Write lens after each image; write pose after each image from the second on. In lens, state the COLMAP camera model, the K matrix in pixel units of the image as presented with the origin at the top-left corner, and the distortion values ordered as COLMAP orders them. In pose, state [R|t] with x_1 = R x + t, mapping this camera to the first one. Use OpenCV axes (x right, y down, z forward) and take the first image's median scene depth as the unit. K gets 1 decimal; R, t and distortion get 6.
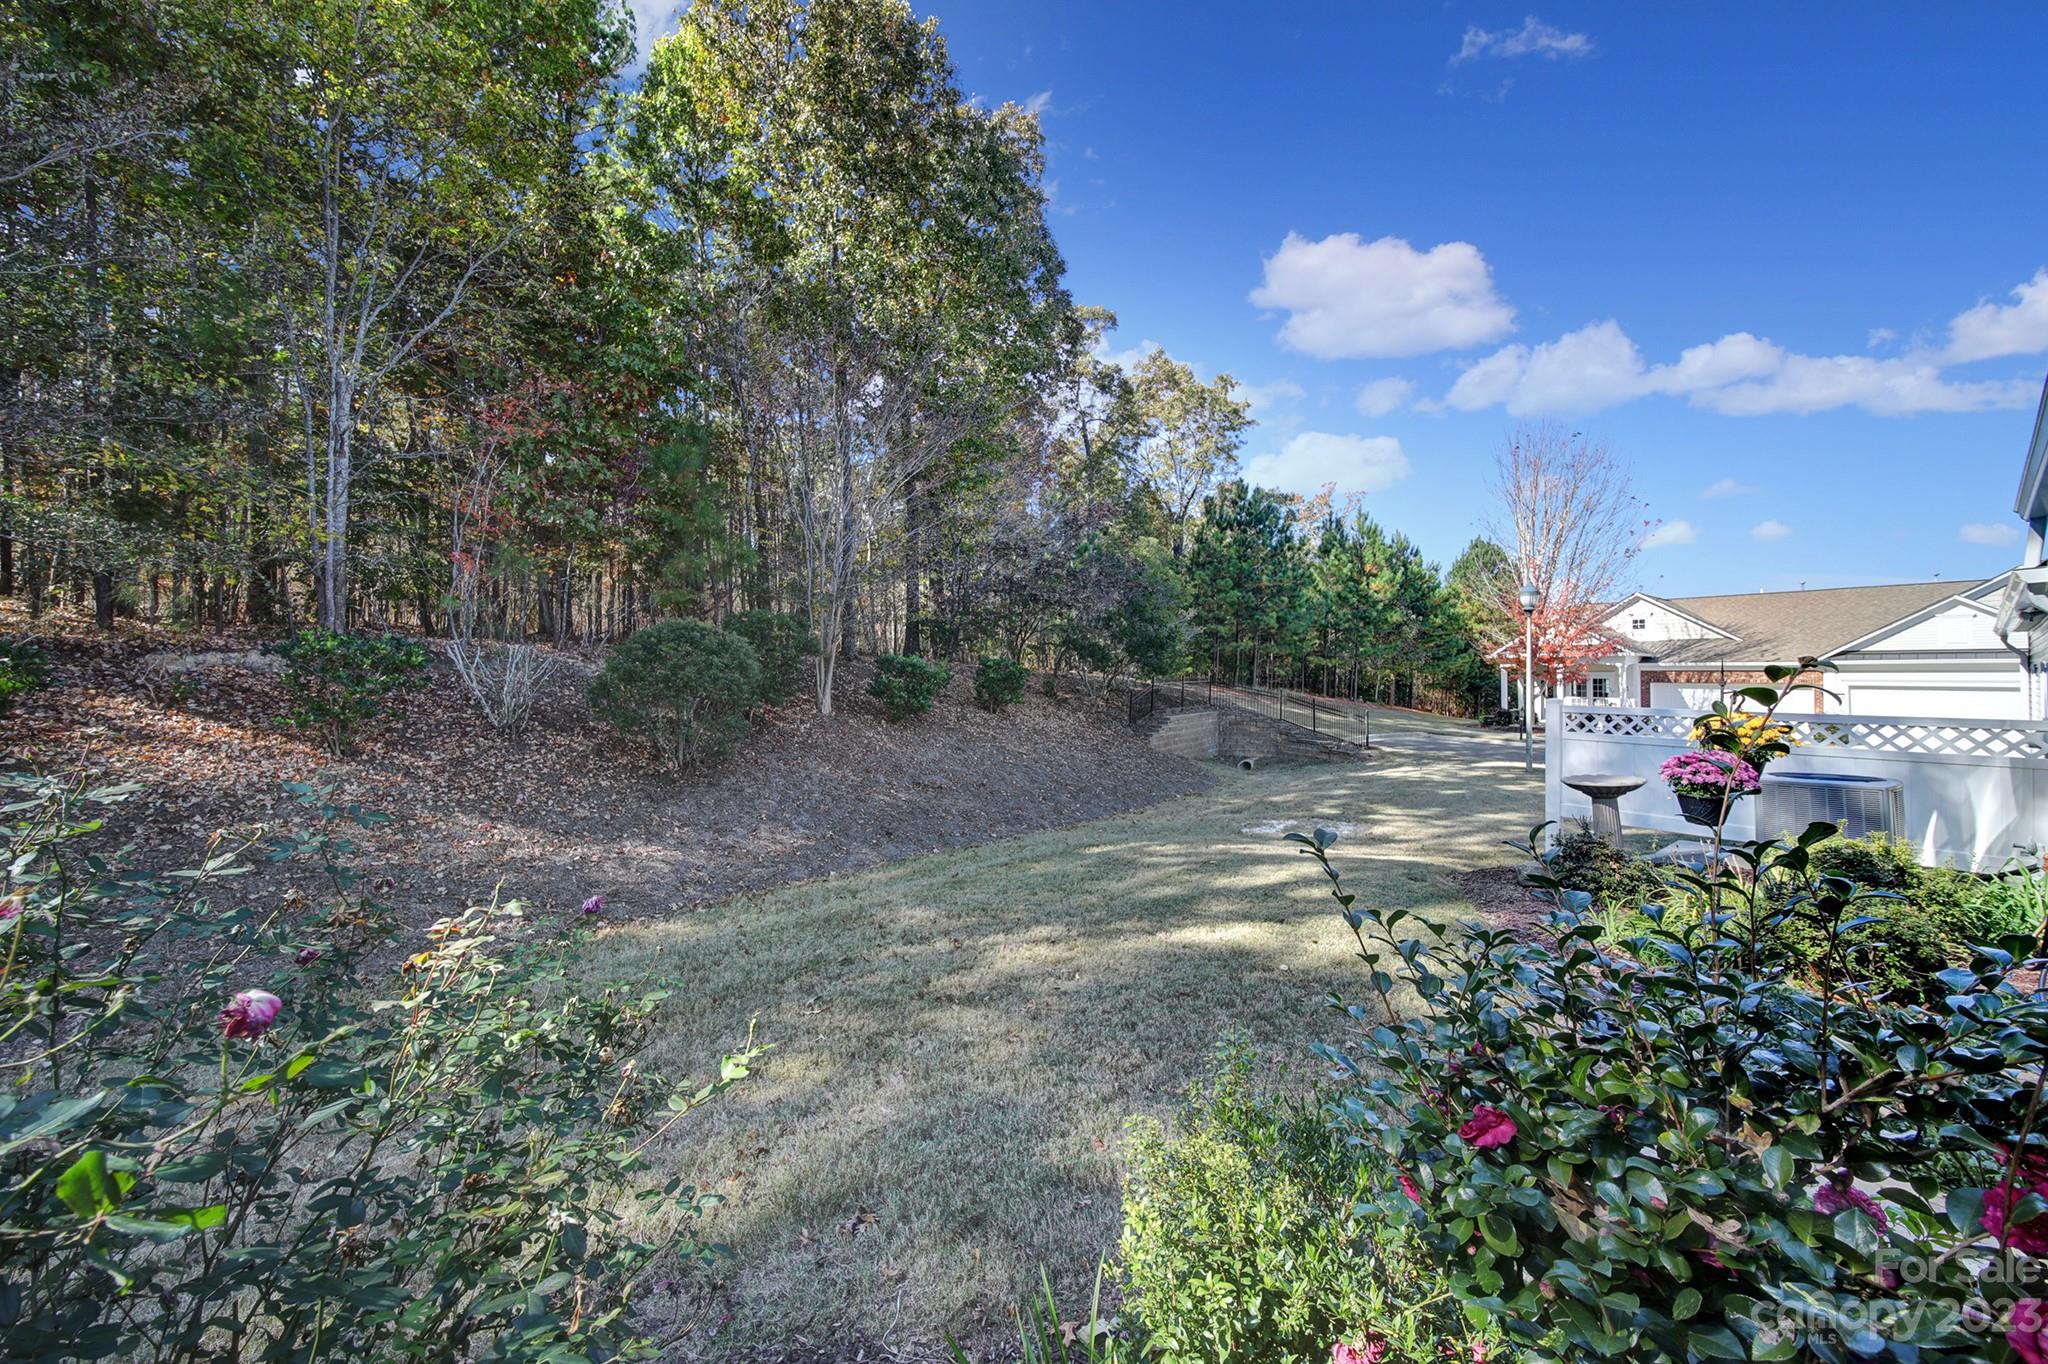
lens RADIAL K [[712.3, 0, 1016.9], [0, 712.3, 668.0], [0, 0, 1]] dist [0.000281, -0.000017]
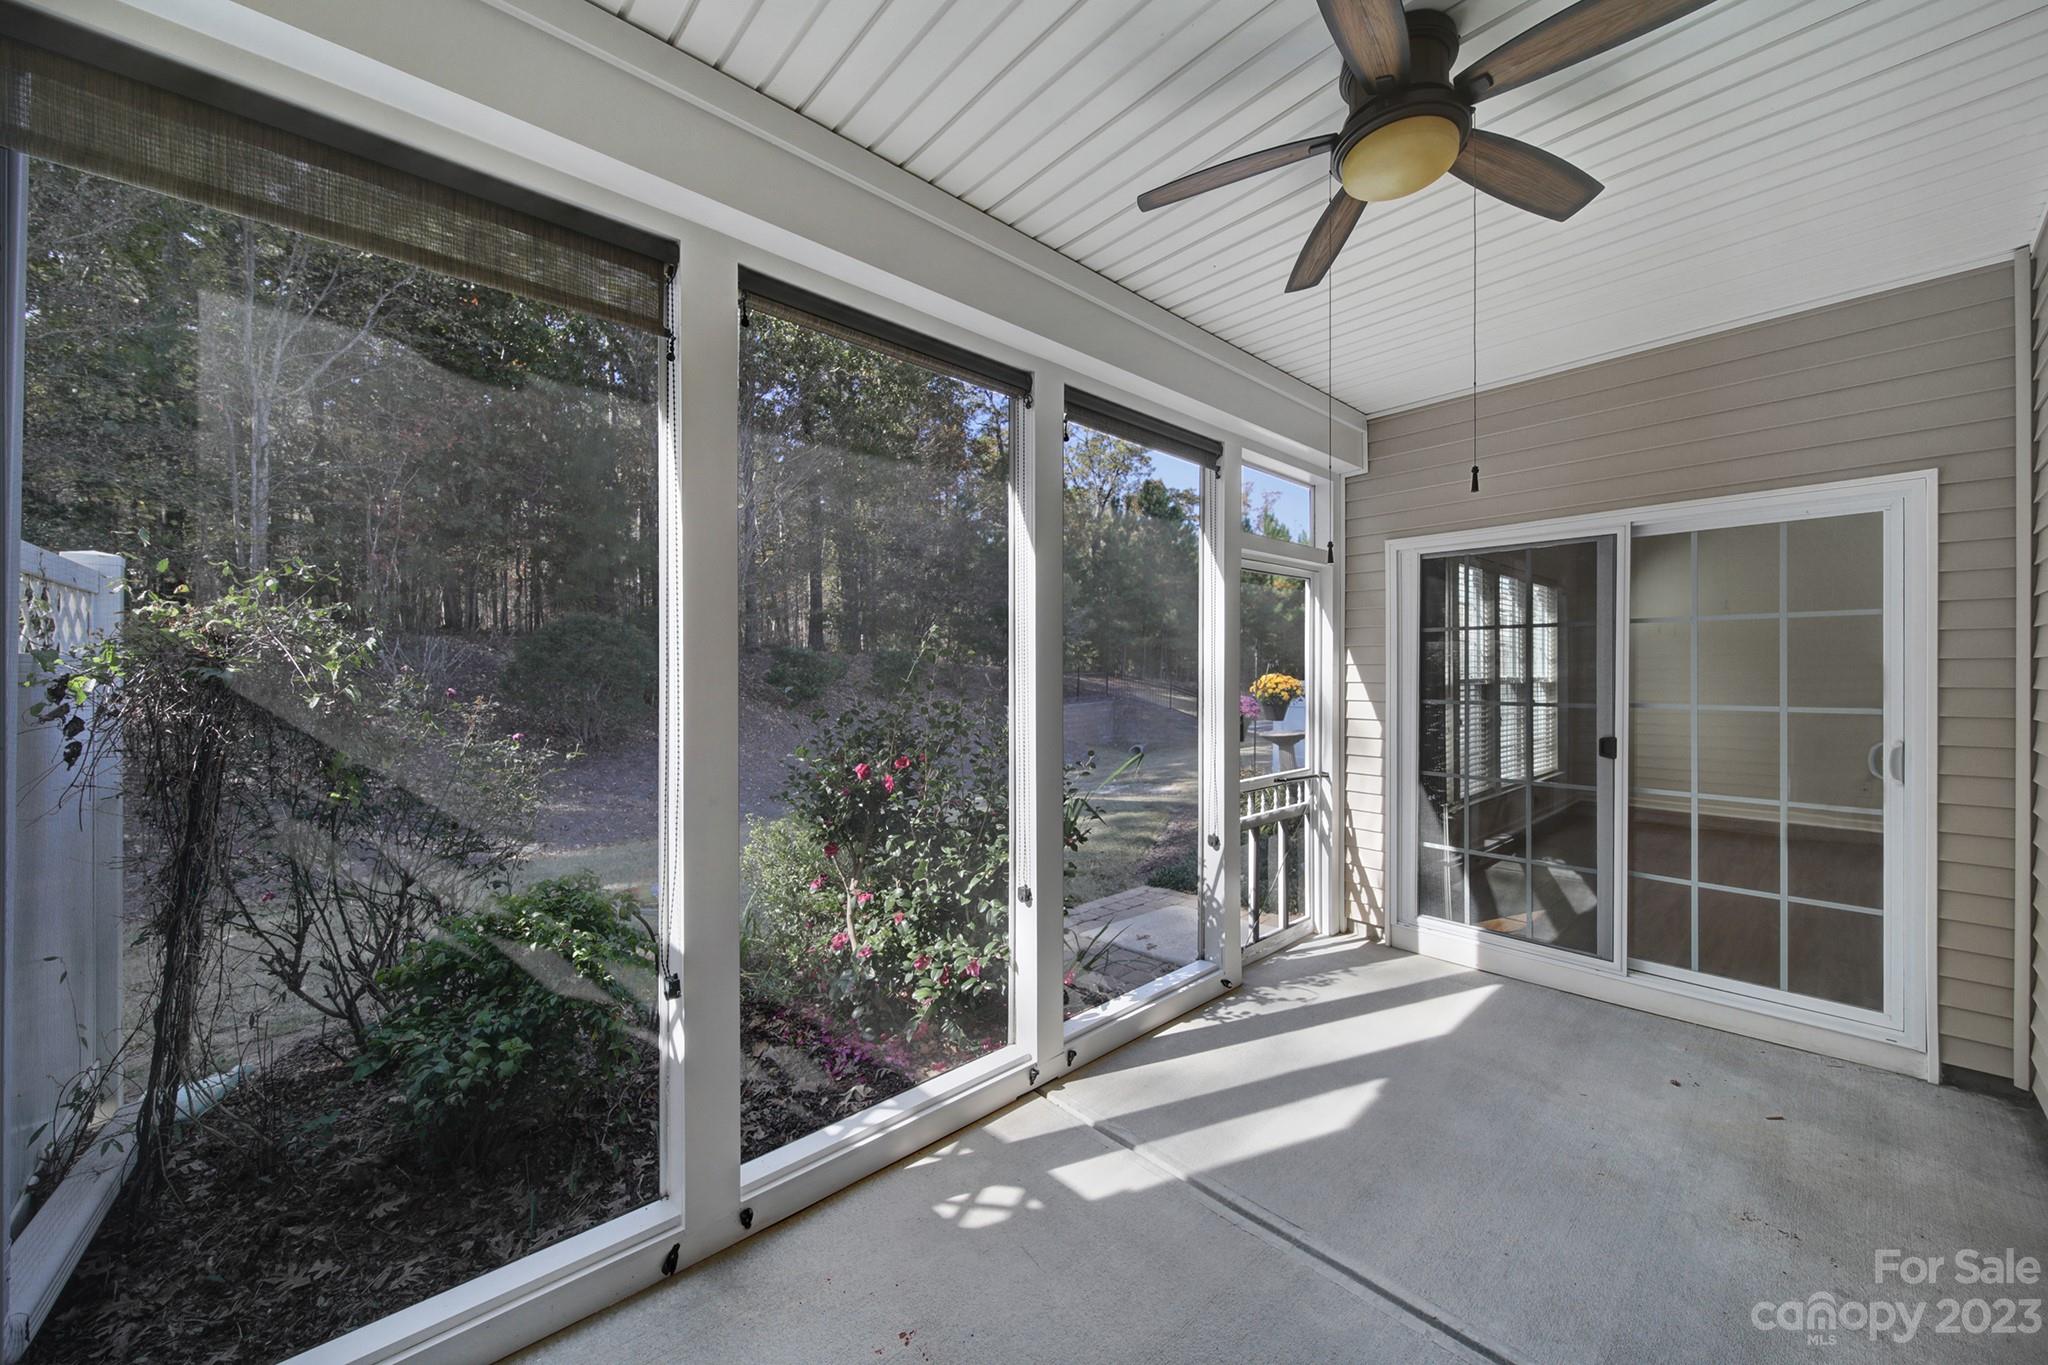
lens RADIAL K [[728.3, 0, 1016.2], [0, 728.3, 675.2], [0, 0, 1]] dist [-0.000115, -0.000239]
pose [[0.996621, -0.005871, 0.081929, 0.068796], [0.004738, 0.999890, 0.014020, 0.009233], [-0.082002, -0.013584, 0.996540, -0.123918]]
